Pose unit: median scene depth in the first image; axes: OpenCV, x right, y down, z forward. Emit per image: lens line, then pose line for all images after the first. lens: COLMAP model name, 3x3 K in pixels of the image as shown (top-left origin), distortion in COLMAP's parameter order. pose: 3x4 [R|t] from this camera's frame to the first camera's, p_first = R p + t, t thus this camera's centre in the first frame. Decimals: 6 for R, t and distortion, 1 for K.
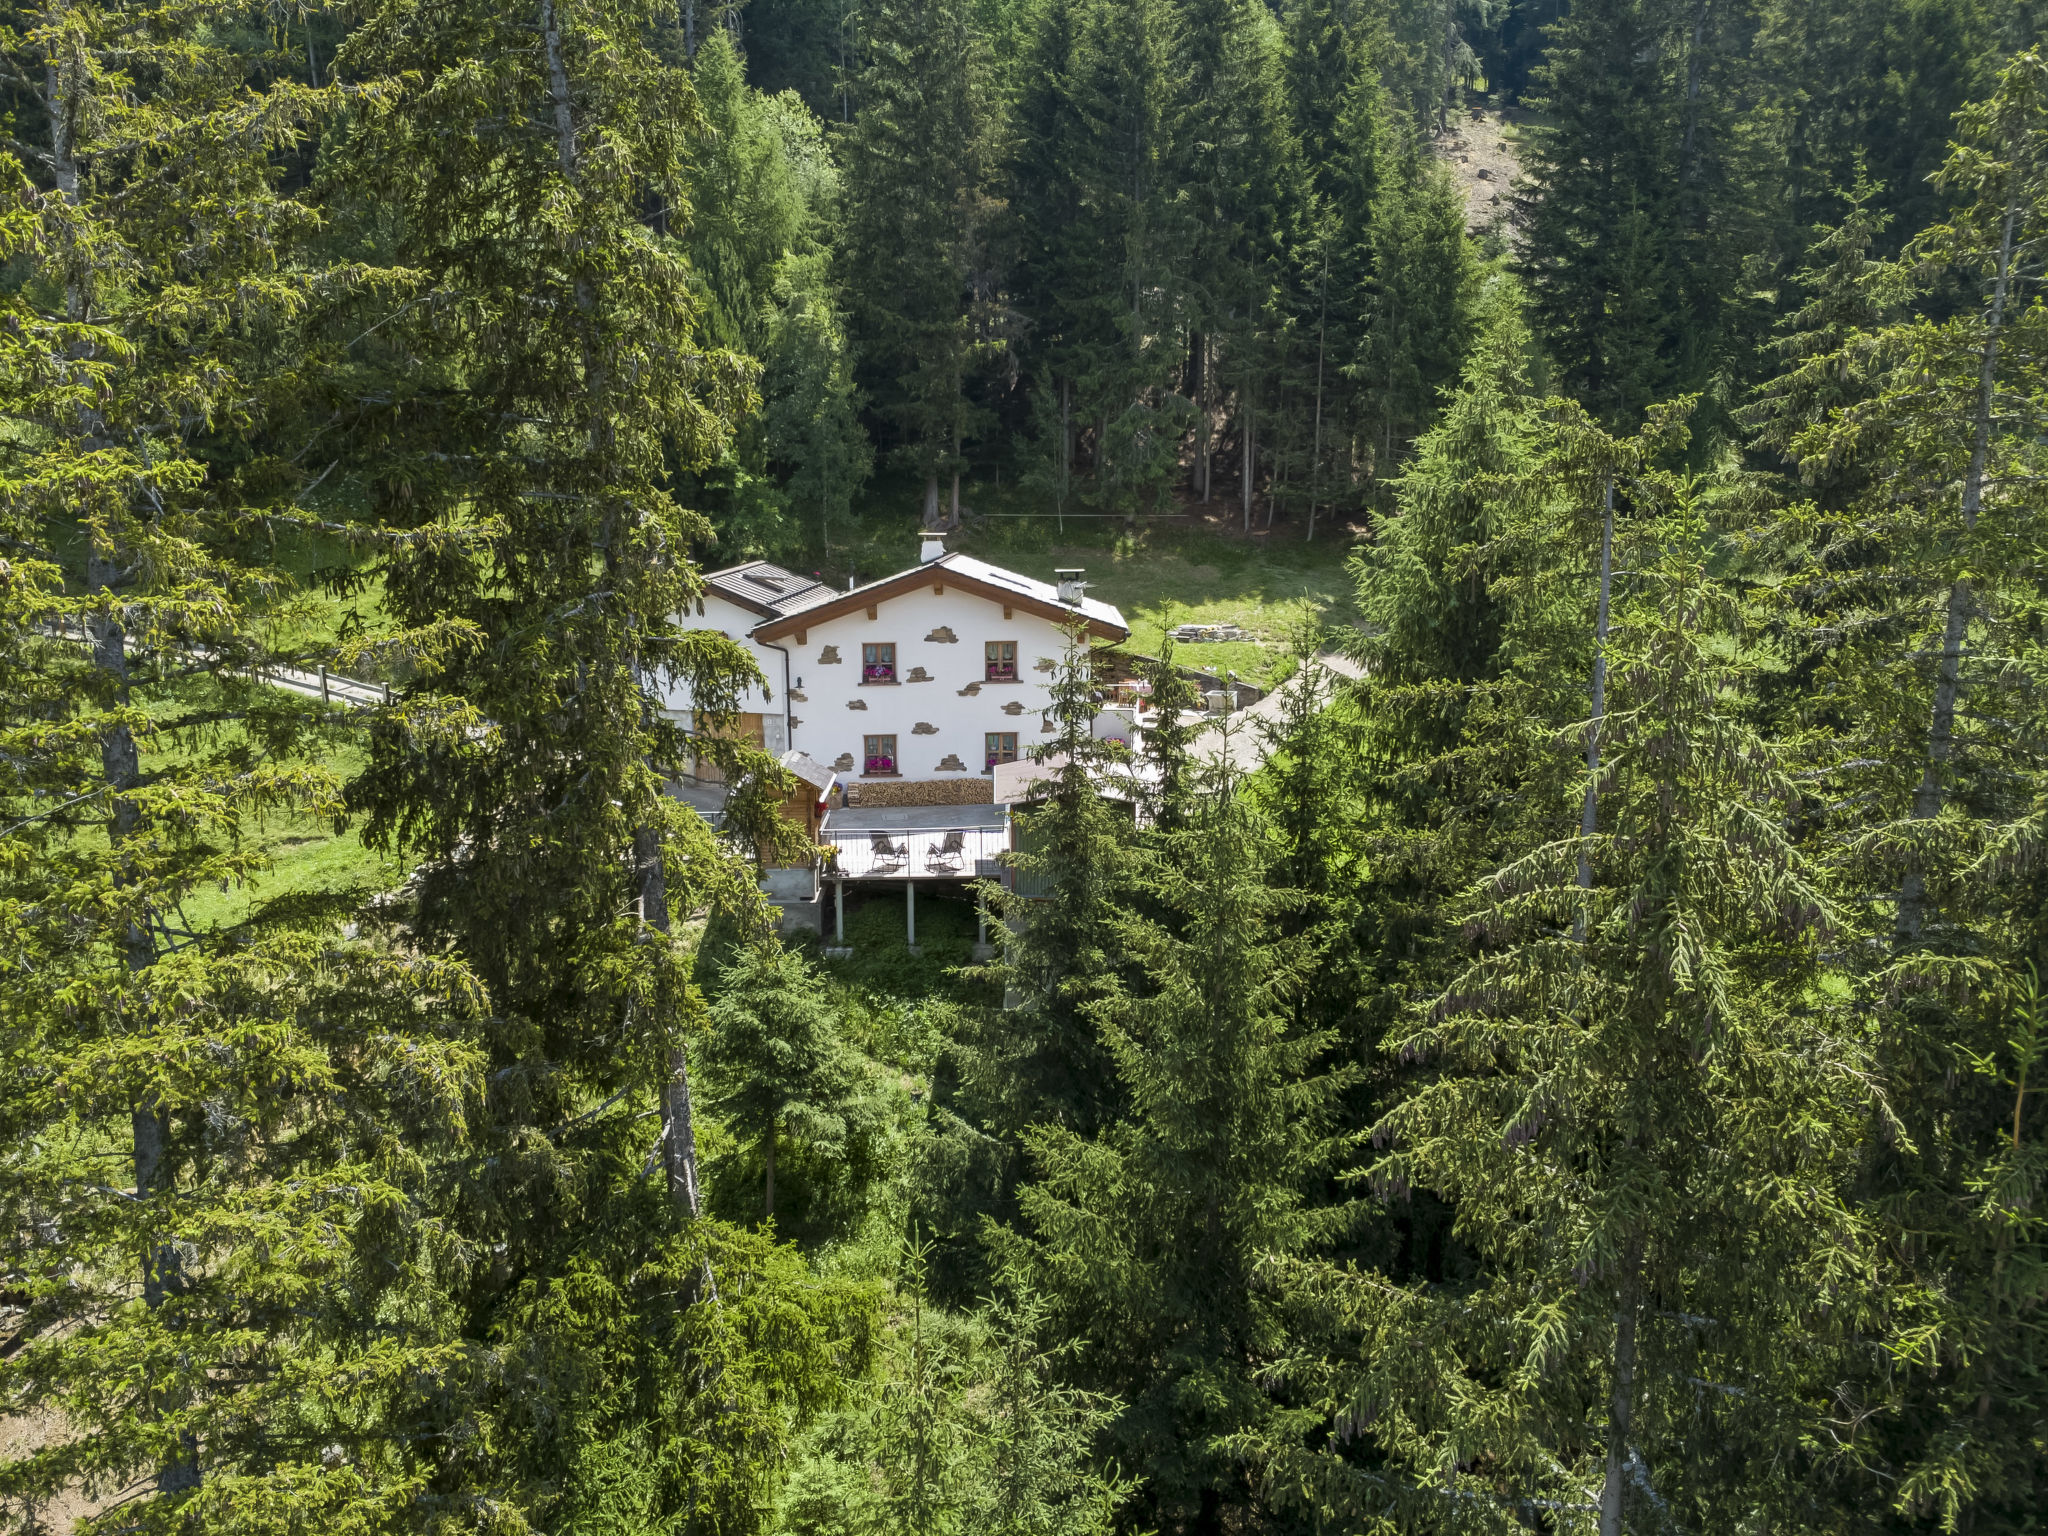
lens RADIAL K [[1373.4, 0, 1148.4], [0, 1373.4, 818.0], [0, 0, 1]] dist [-0.012350, 0.020125]
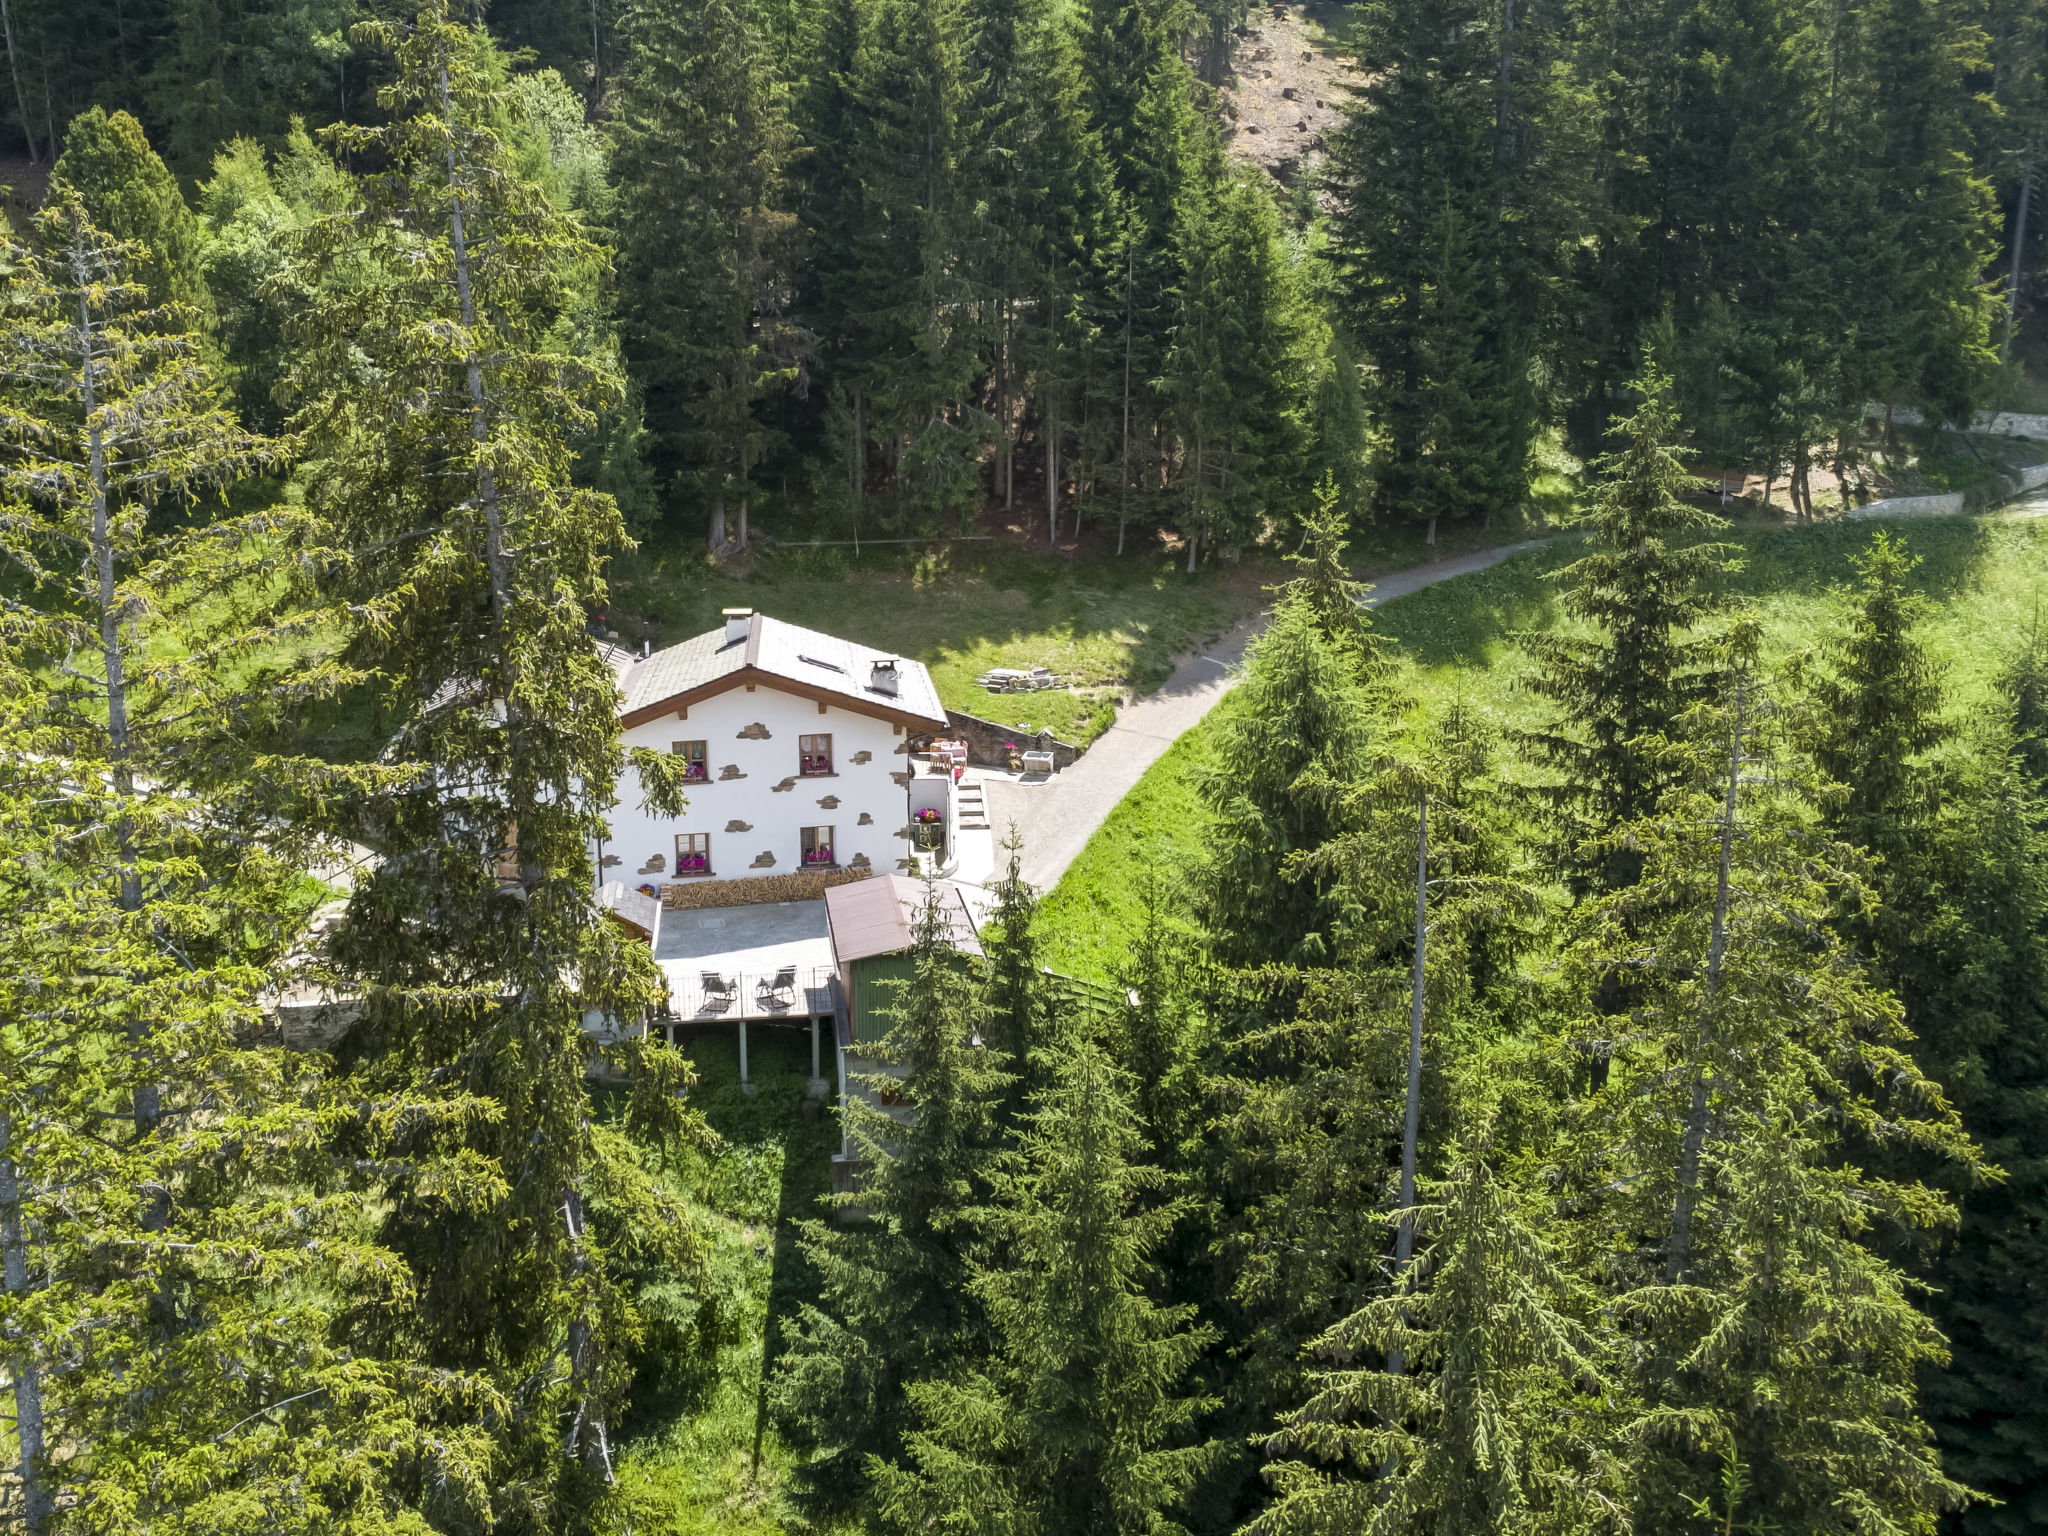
lens RADIAL K [[1494.0, 0, 1024.7], [0, 1494.0, 799.2], [0, 0, 1]] dist [-0.000927, 0.005882]
pose [[0.998255, -0.022089, 0.054756, -0.018511], [0.022150, 0.999755, -0.000499, -0.079605], [-0.054732, 0.001711, 0.998500, -0.065517]]
